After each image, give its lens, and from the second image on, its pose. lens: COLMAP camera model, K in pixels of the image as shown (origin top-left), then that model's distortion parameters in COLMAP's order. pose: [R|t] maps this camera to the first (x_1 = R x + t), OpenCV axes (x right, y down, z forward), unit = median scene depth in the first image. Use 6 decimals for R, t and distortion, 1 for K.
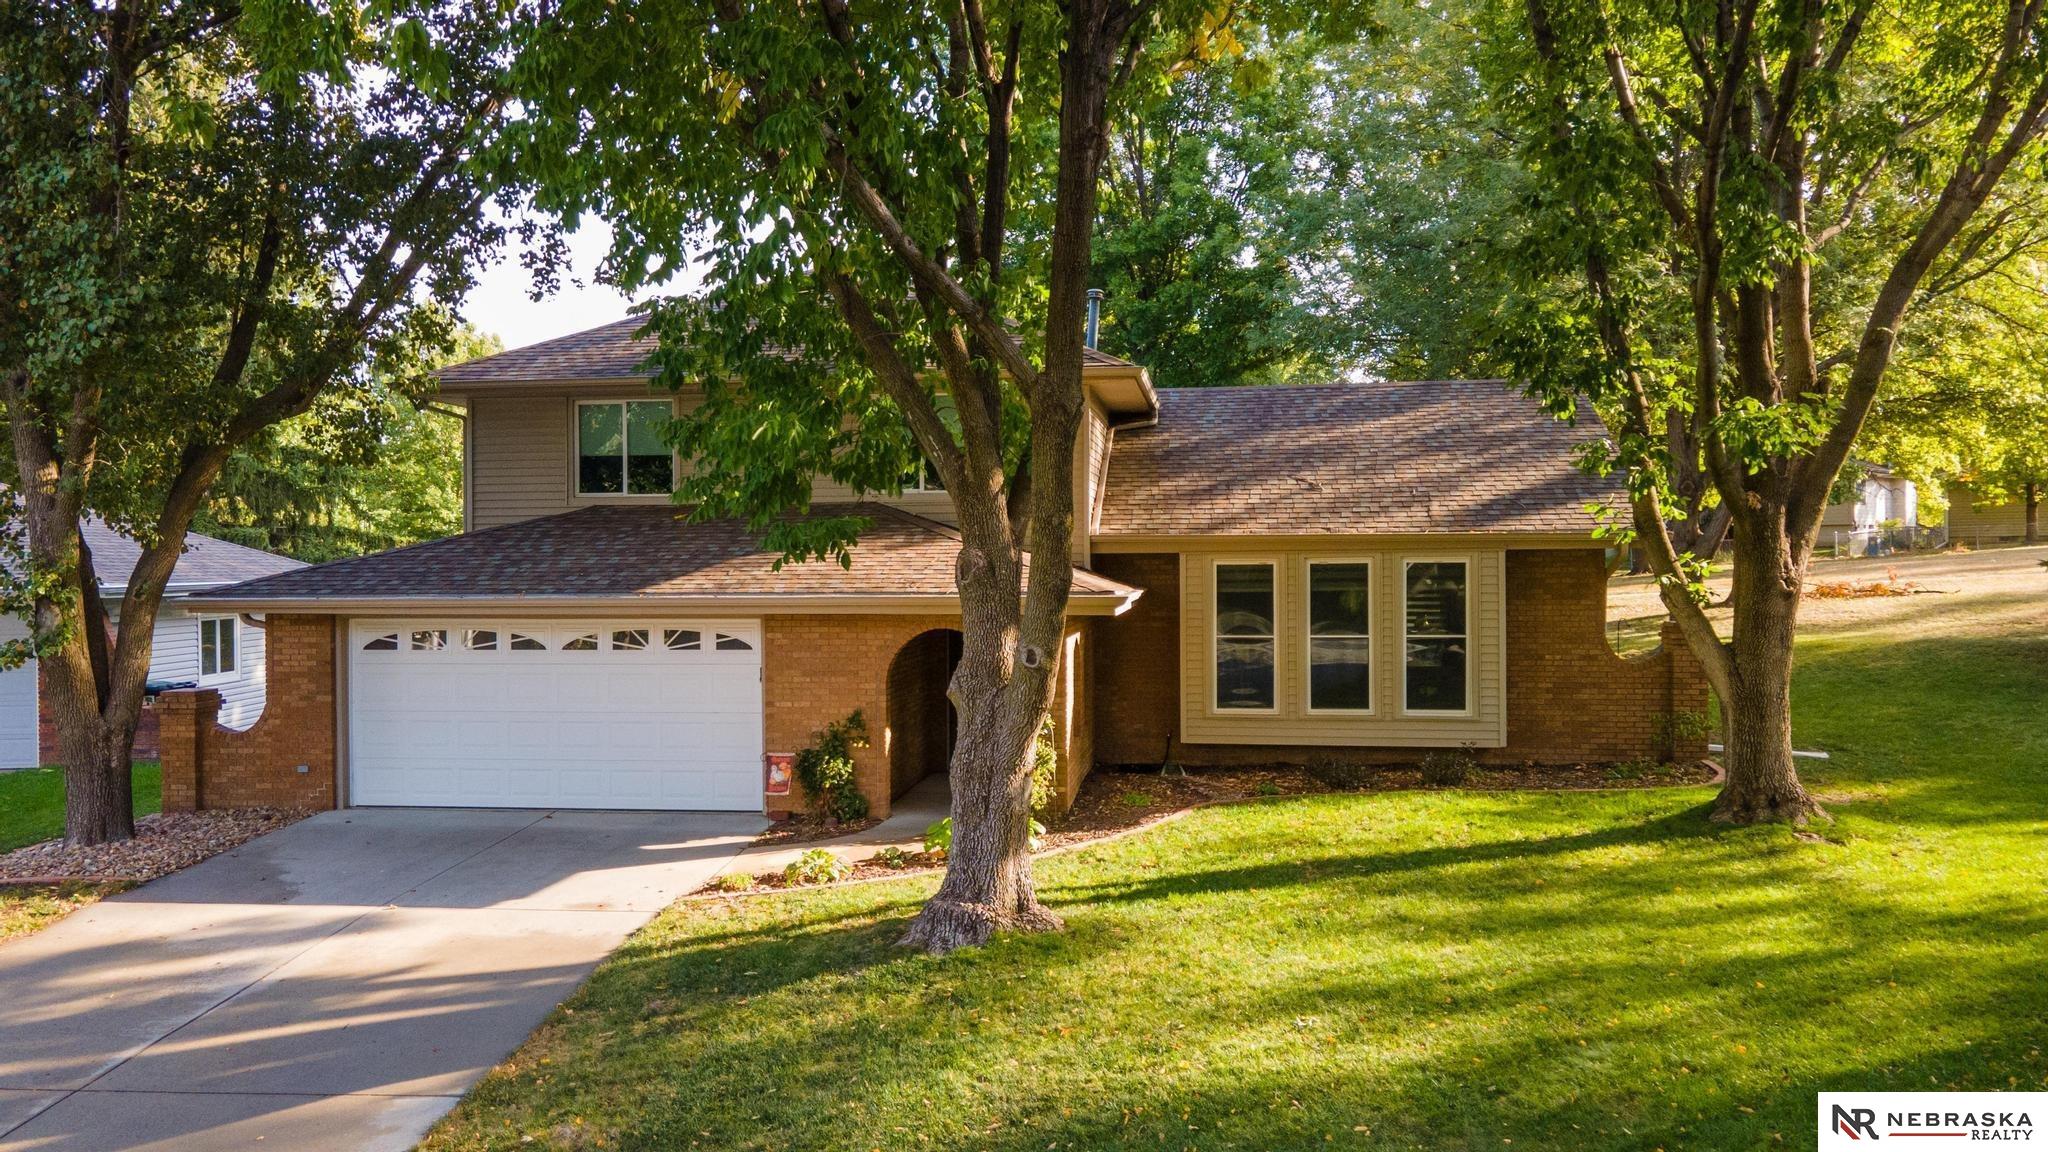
lens RADIAL K [[1502.5, 0, 1013.0], [0, 1502.5, 572.2], [0, 0, 1]] dist [-0.006050, 0.087220]
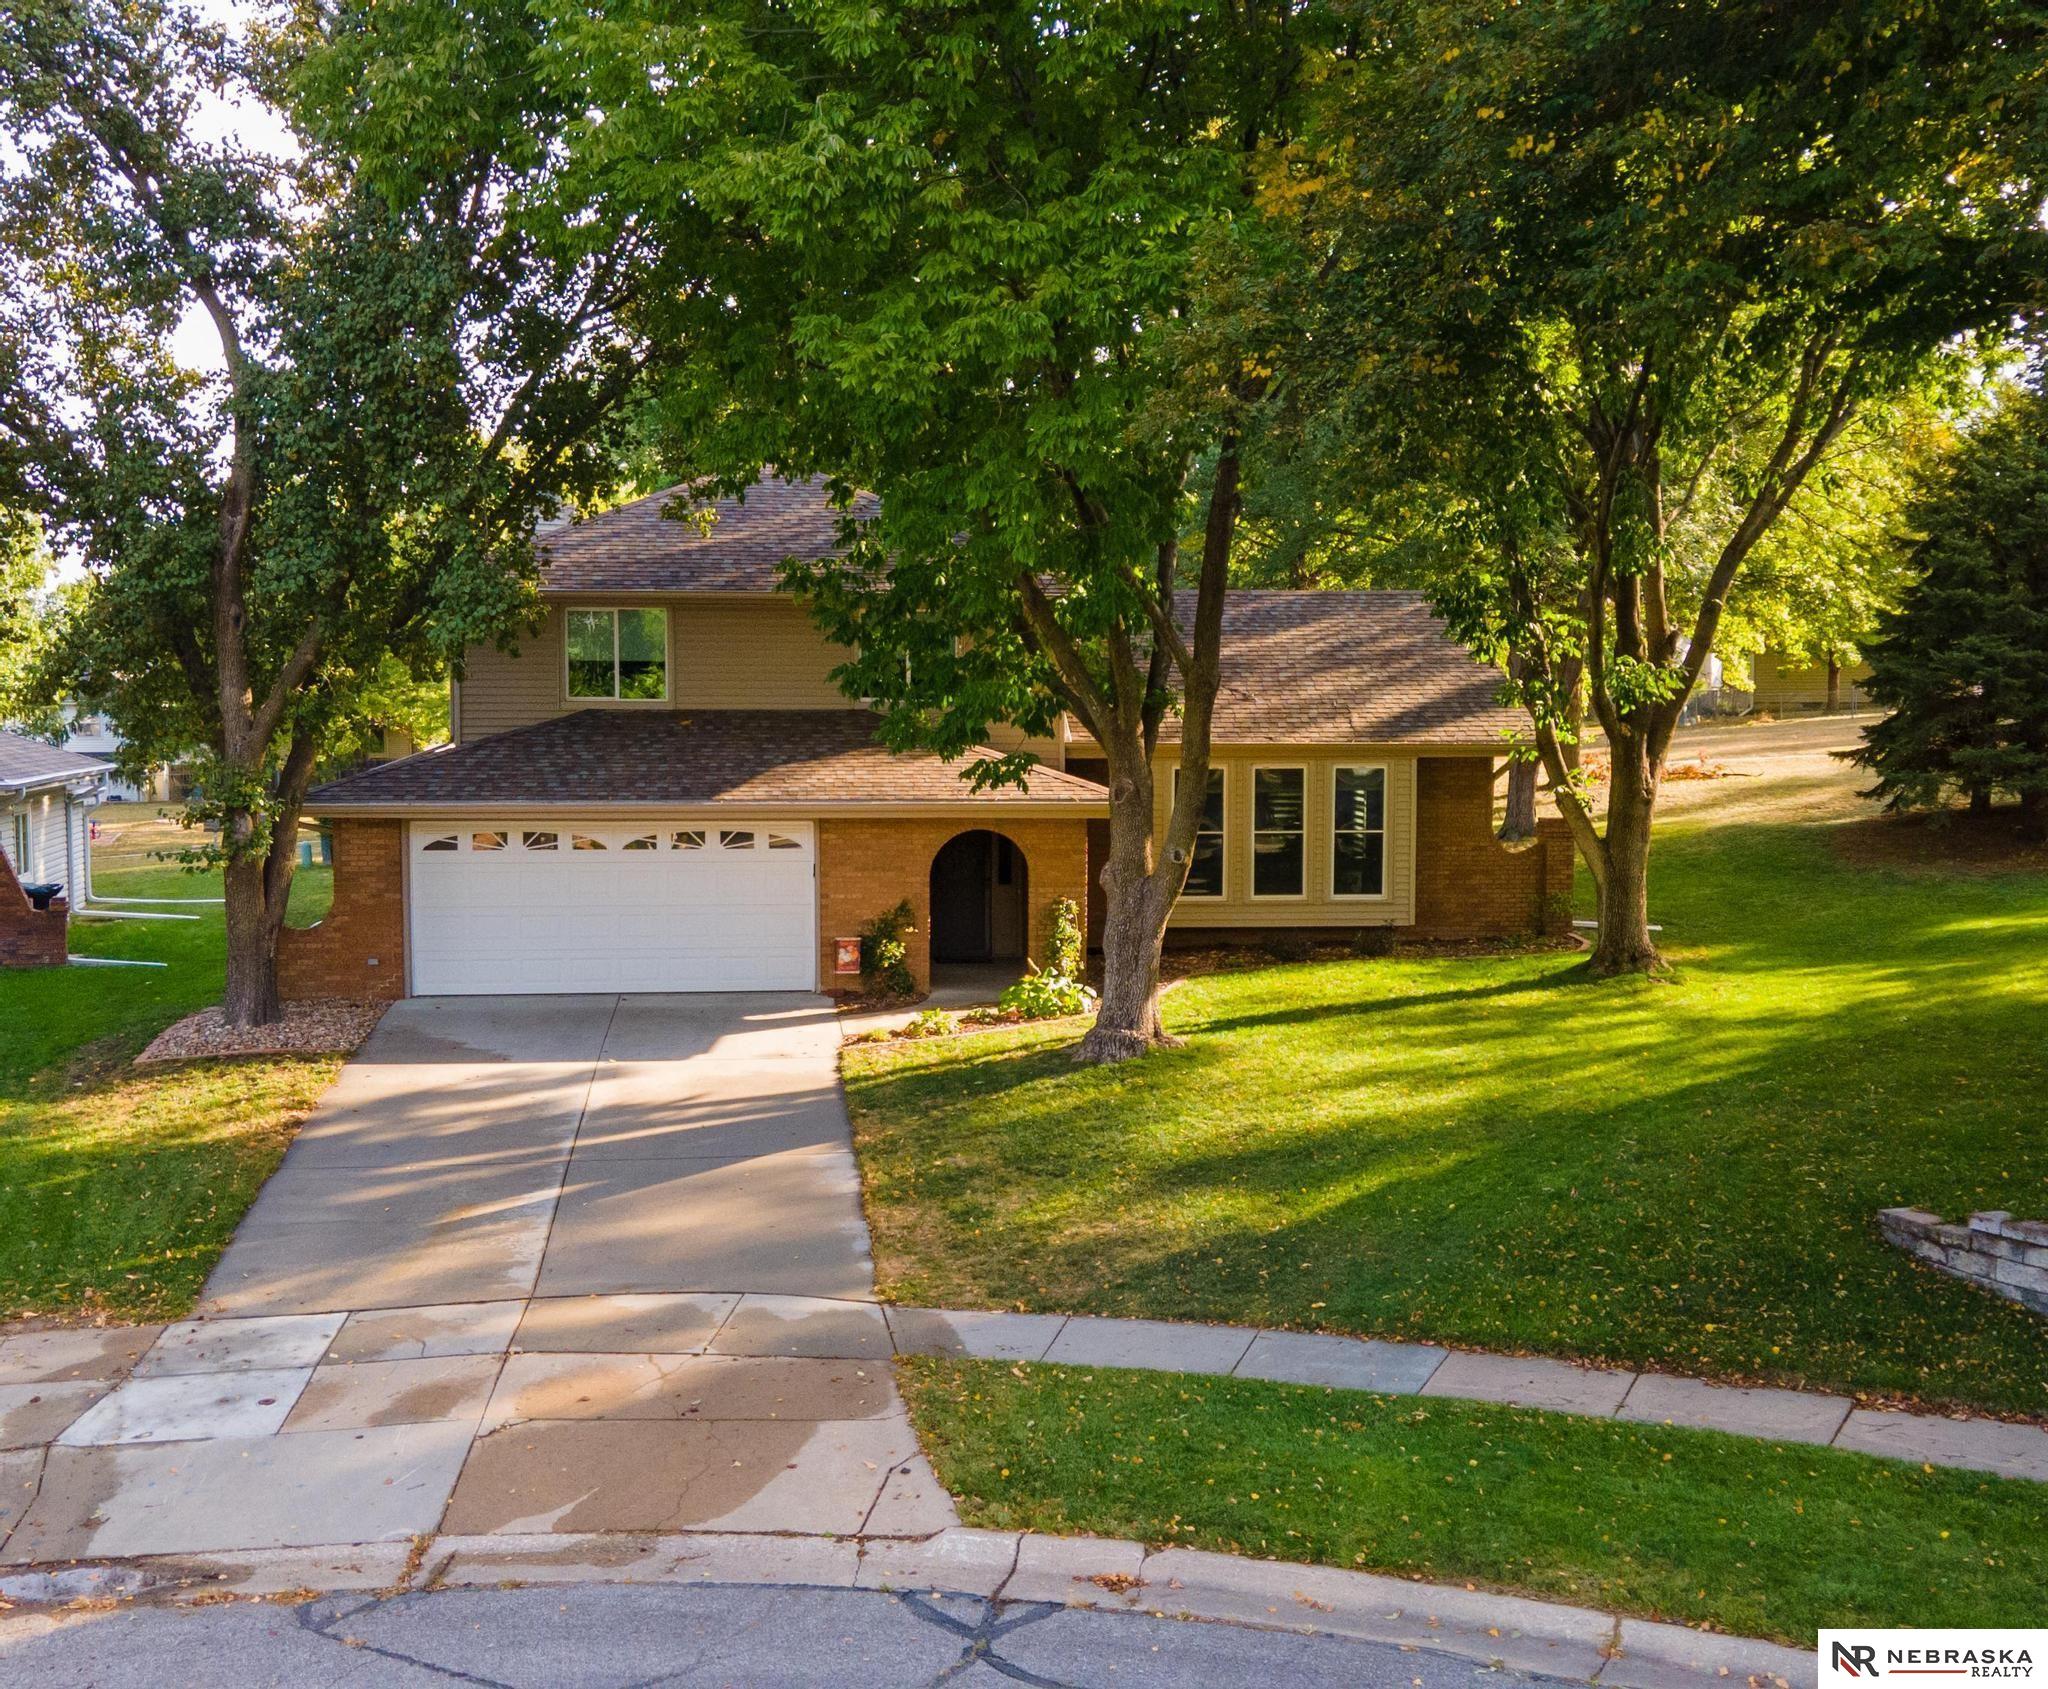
lens RADIAL K [[1897.0, 0, 1073.9], [0, 1897.0, 837.1], [0, 0, 1]] dist [0.037588, -0.022590]
pose [[0.977872, -0.006120, 0.209116, -0.282219], [-0.004892, 0.998630, 0.052103, -0.033410], [-0.209148, -0.051973, 0.976502, -0.453258]]
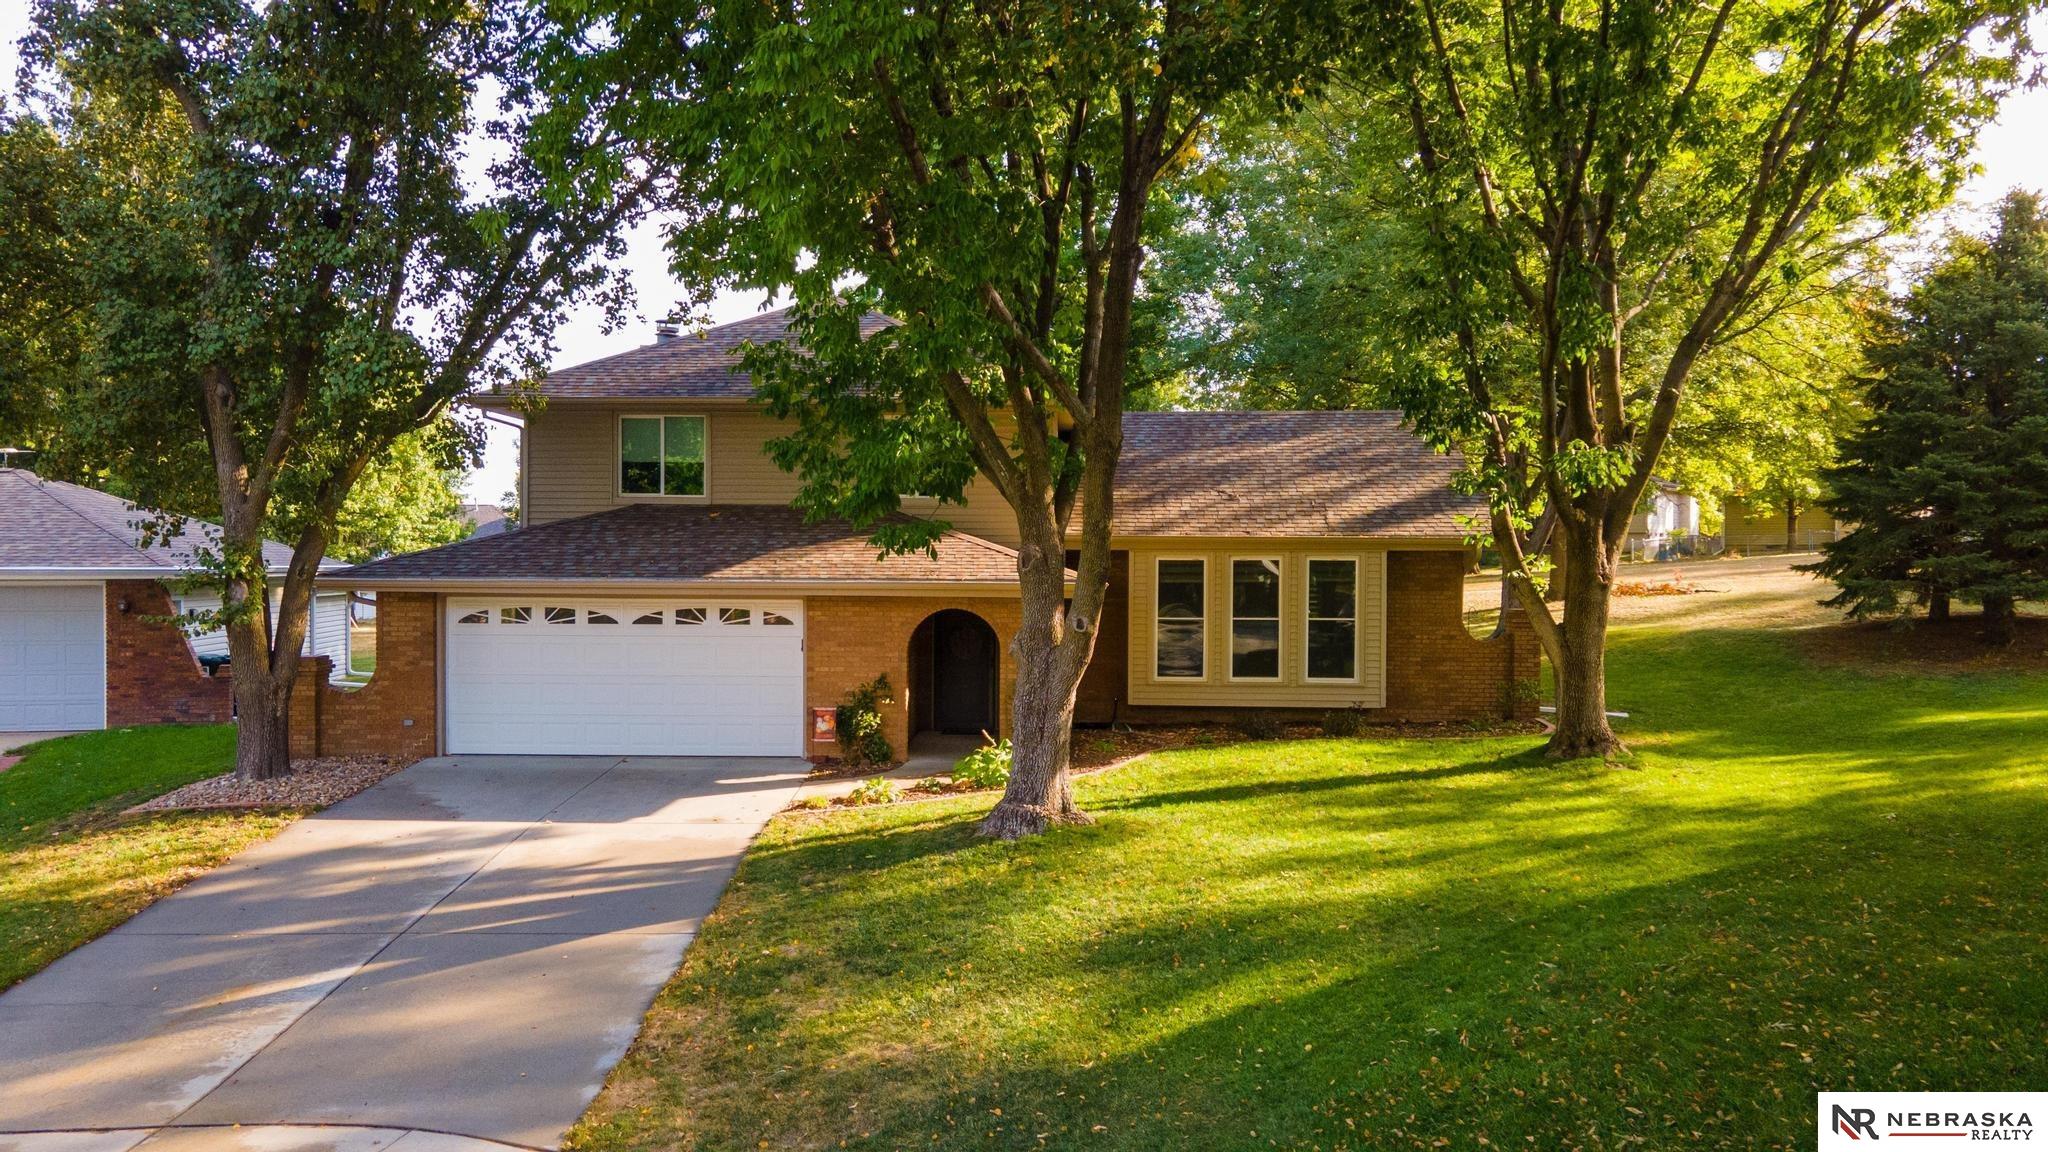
lens RADIAL K [[1412.0, 0, 1024.0], [0, 1412.0, 576.0], [0, 0, 1]] dist [0.010030, 0.047823]
pose [[0.995560, 0.010095, 0.093587, -0.098090], [-0.010613, 0.999931, 0.005041, 0.004069], [-0.093530, -0.006012, 0.995598, -0.170639]]
